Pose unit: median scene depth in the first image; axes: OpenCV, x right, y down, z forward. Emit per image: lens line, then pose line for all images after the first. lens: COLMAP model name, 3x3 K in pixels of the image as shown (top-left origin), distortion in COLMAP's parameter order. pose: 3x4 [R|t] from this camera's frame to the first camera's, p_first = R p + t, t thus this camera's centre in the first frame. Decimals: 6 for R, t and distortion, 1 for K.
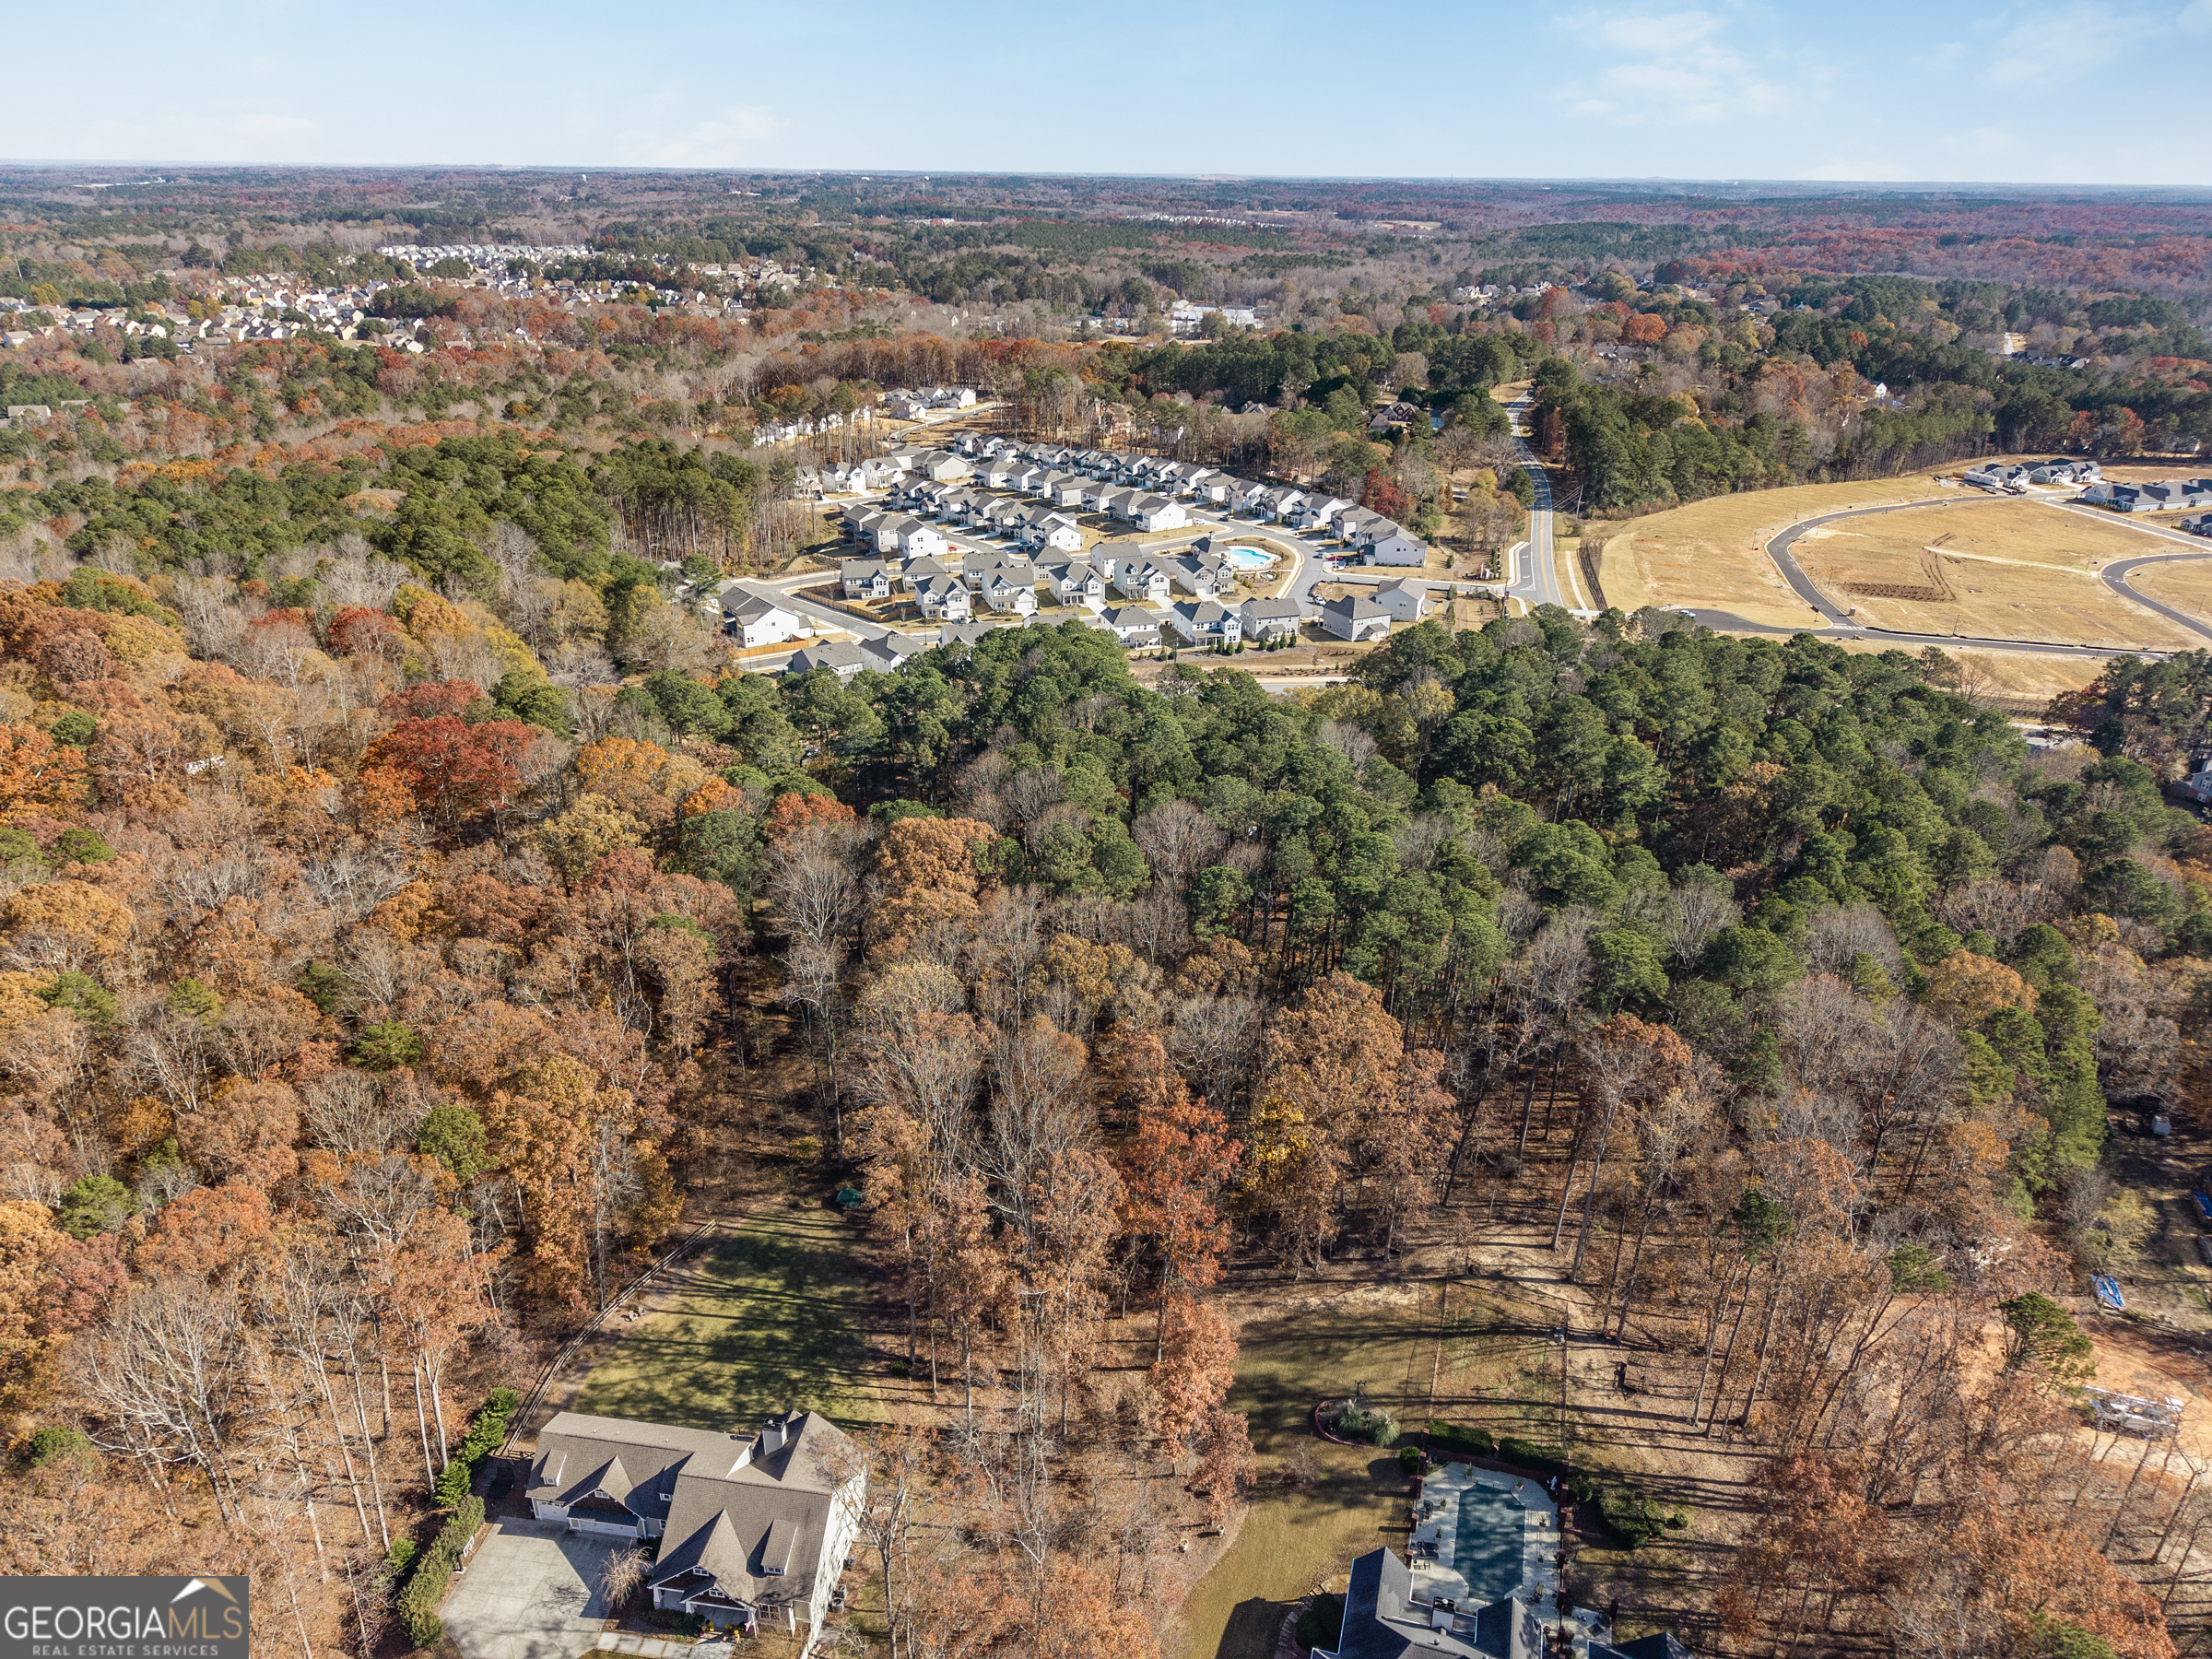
lens RADIAL K [[1474.4, 0, 1098.7], [0, 1474.4, 824.9], [0, 0, 1]] dist [0.018633, -0.014883]
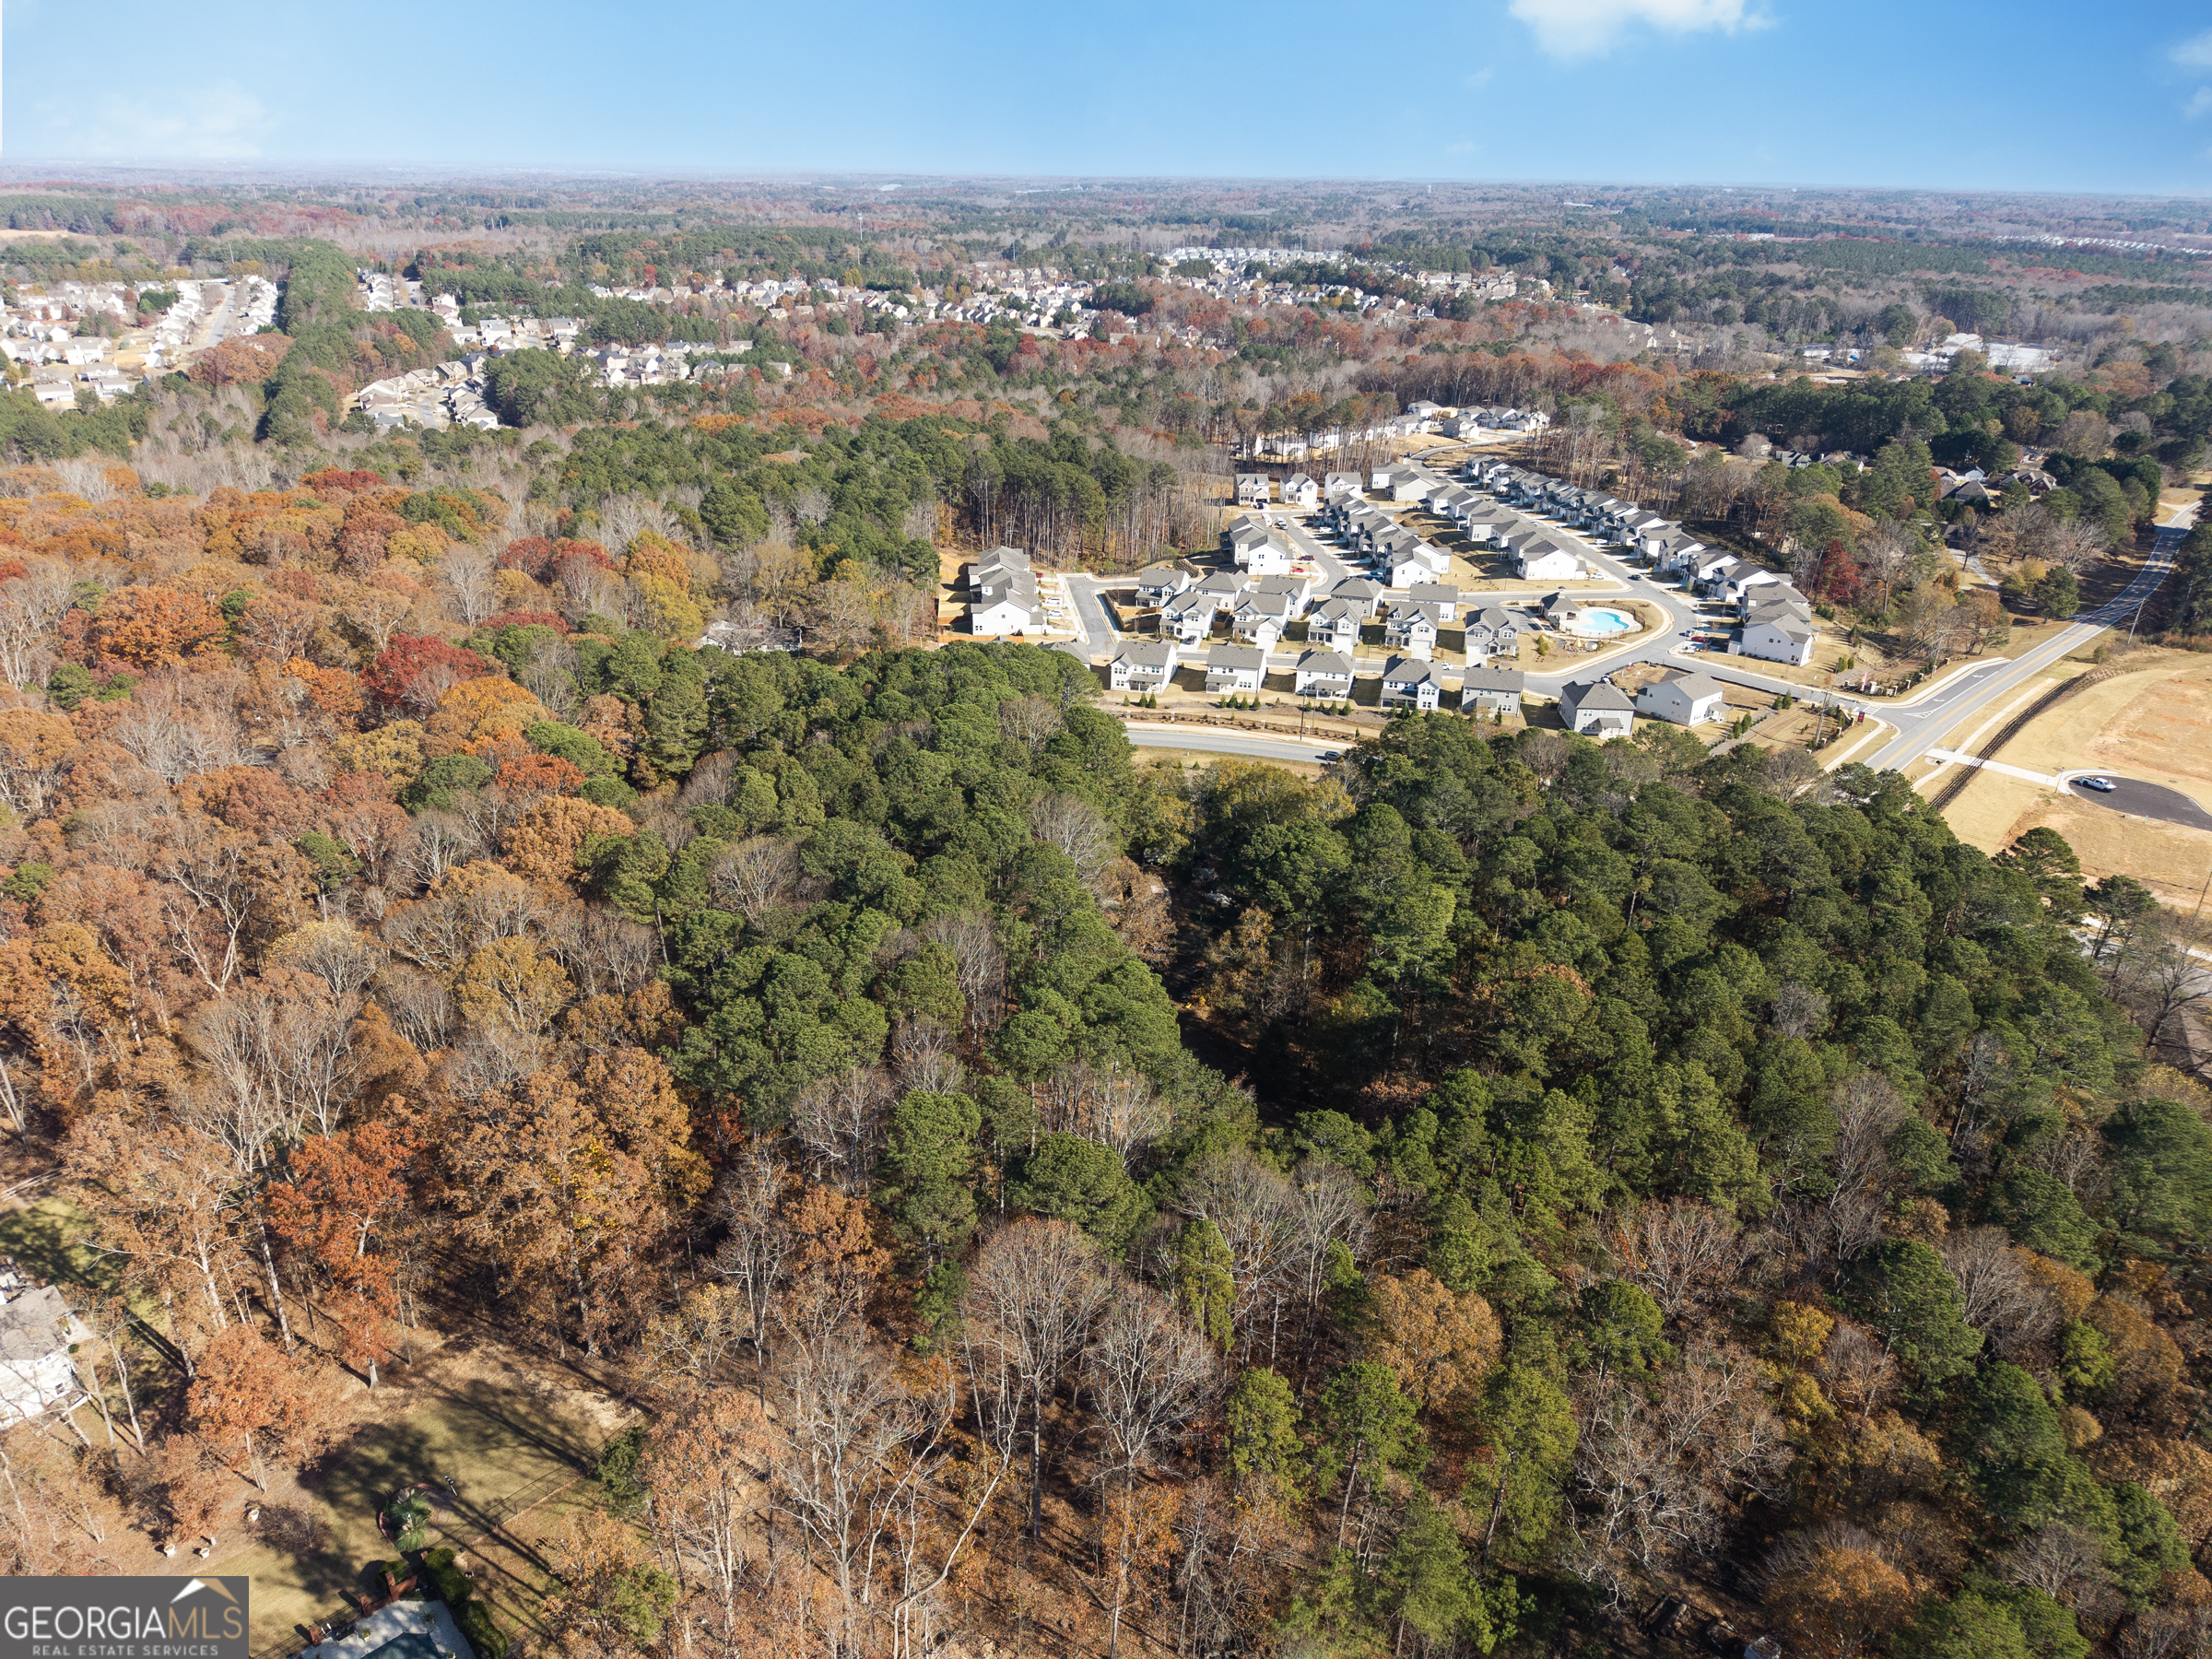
lens RADIAL K [[1474.4, 0, 1110.5], [0, 1474.4, 837.5], [0, 0, 1]] dist [0.018633, -0.014883]
pose [[0.863256, 0.210450, -0.458803, 0.260129], [-0.210238, 0.976254, 0.052232, -0.042138], [0.458901, 0.051369, 0.887001, 0.108612]]
